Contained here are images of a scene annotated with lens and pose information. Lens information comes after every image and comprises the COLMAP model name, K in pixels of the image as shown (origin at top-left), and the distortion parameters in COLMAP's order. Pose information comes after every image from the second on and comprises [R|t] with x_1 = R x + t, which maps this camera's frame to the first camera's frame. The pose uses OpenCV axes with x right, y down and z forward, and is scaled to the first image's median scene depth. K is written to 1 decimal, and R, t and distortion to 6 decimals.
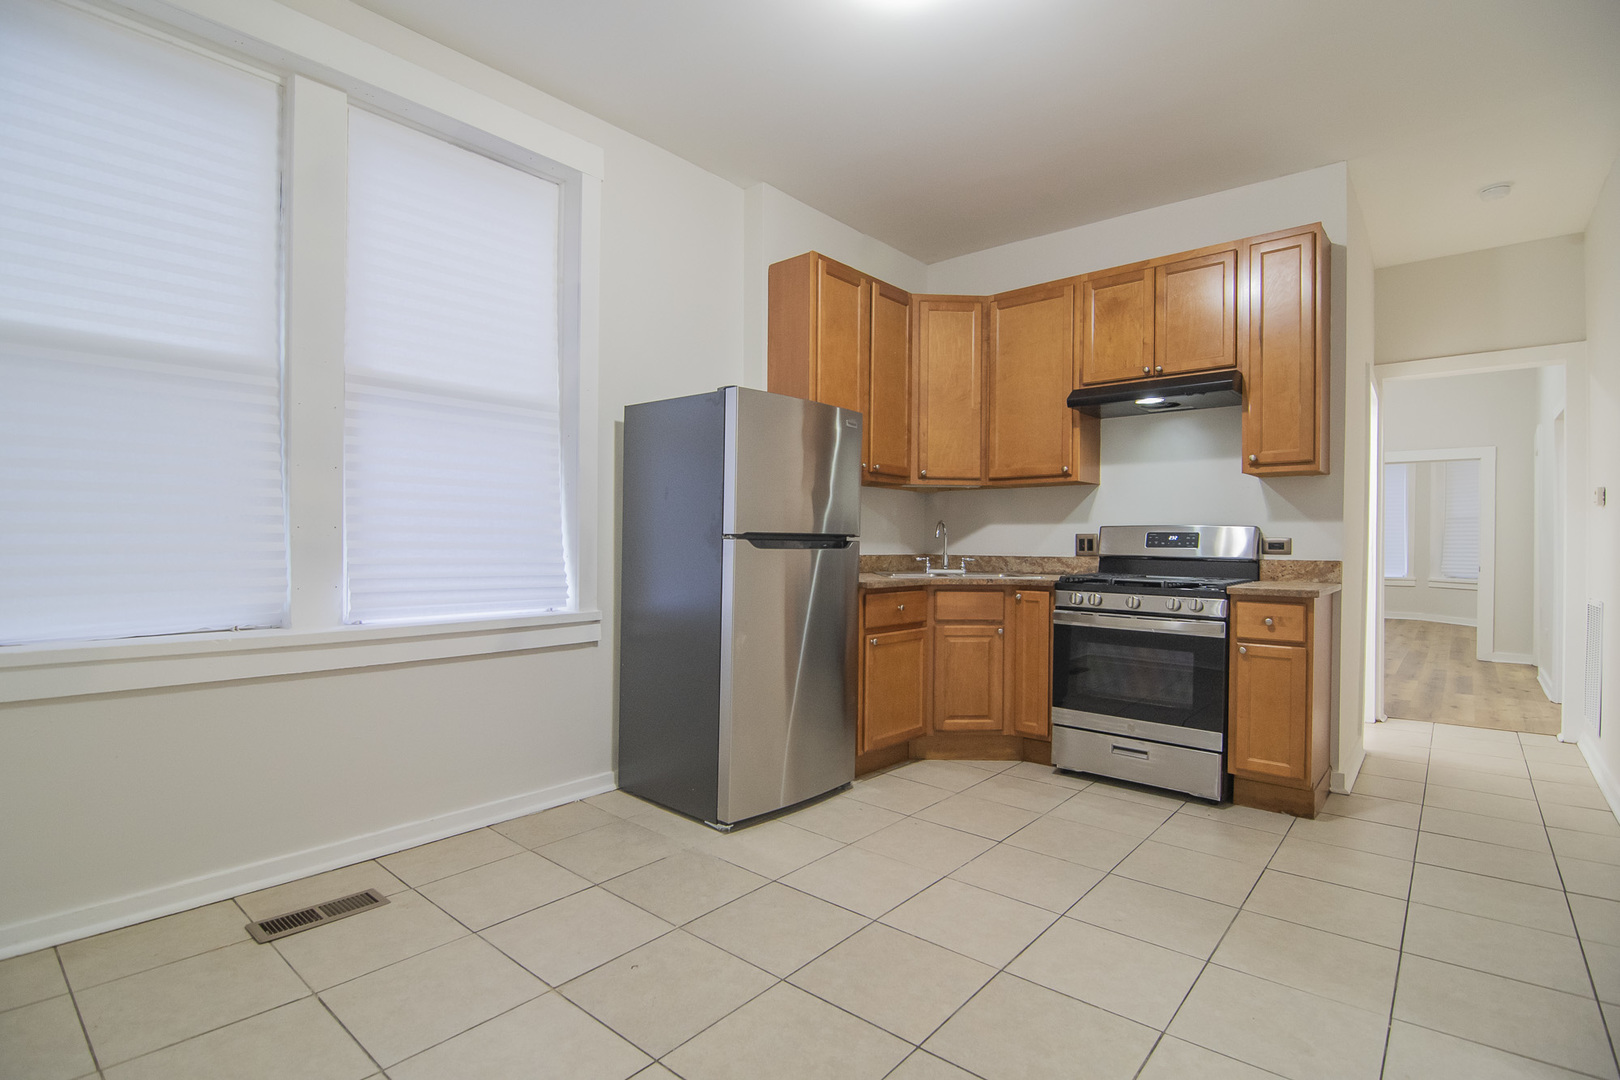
lens RADIAL K [[777.3, 0, 812.6], [0, 777.3, 546.5], [0, 0, 1]] dist [-0.001993, -0.012706]
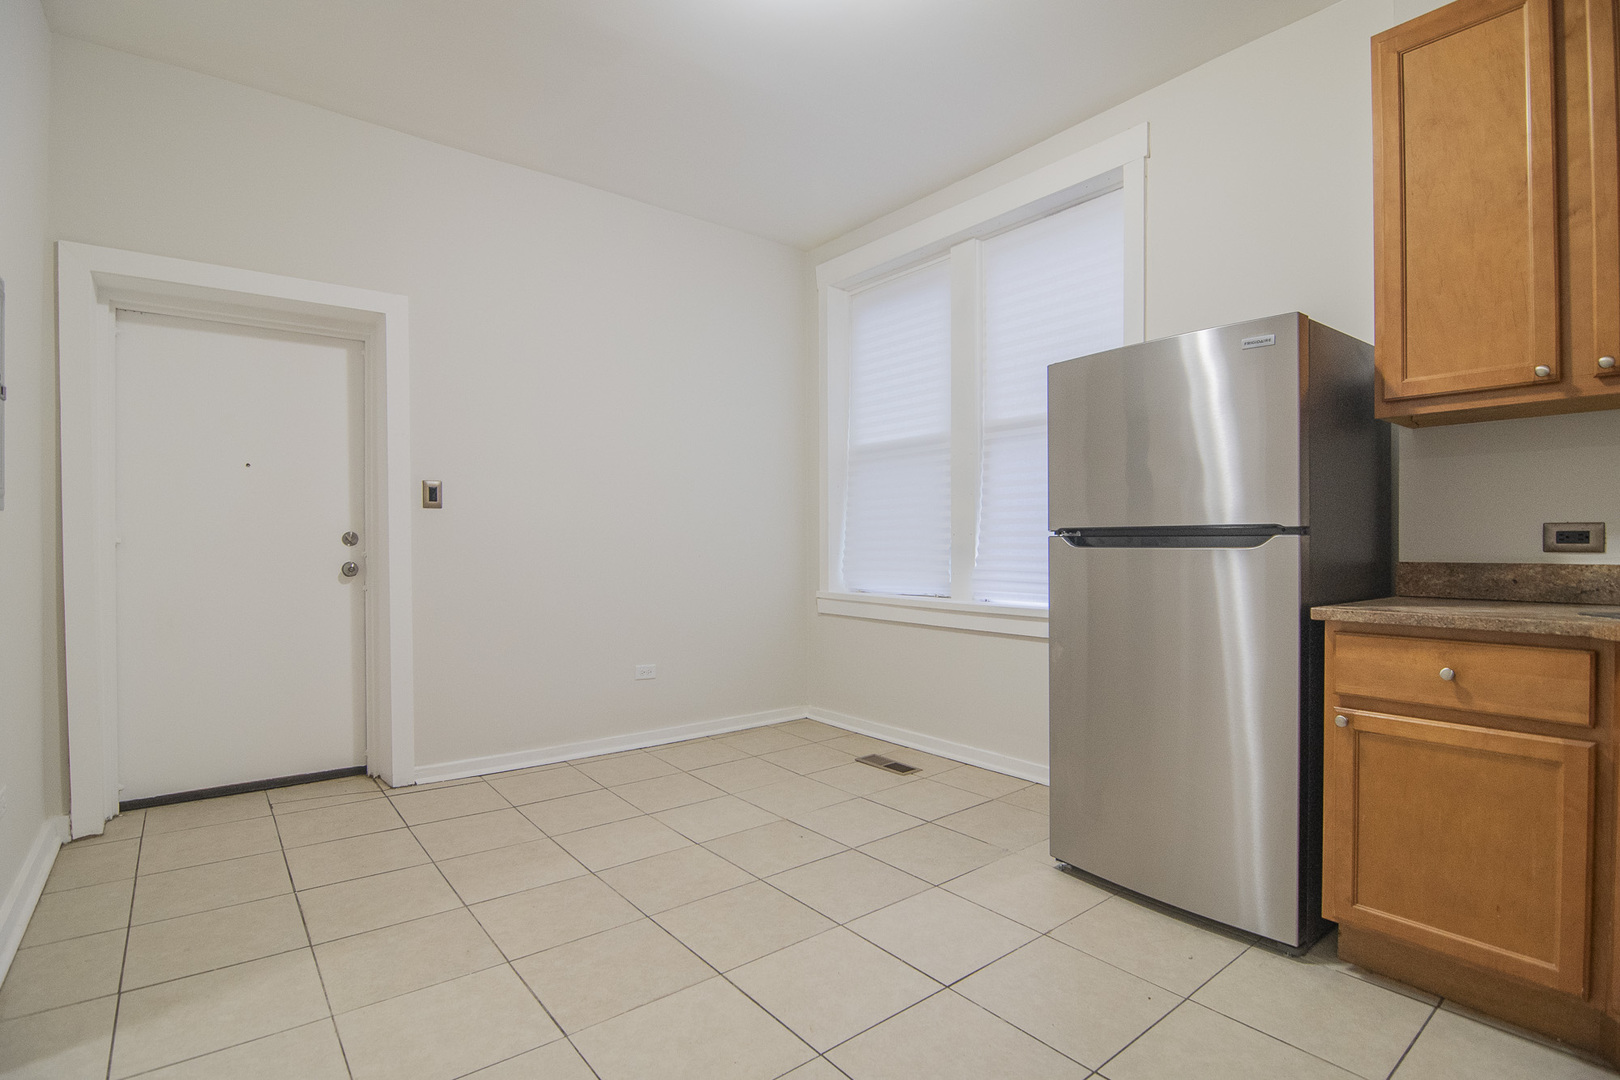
lens RADIAL K [[777.3, 0, 812.6], [0, 777.3, 546.5], [0, 0, 1]] dist [-0.001993, -0.012706]
pose [[-0.191851, -0.008435, -0.981388, 0.727205], [-0.008012, 0.999943, -0.007028, 0.009552], [0.981391, 0.006515, -0.191907, 0.796585]]
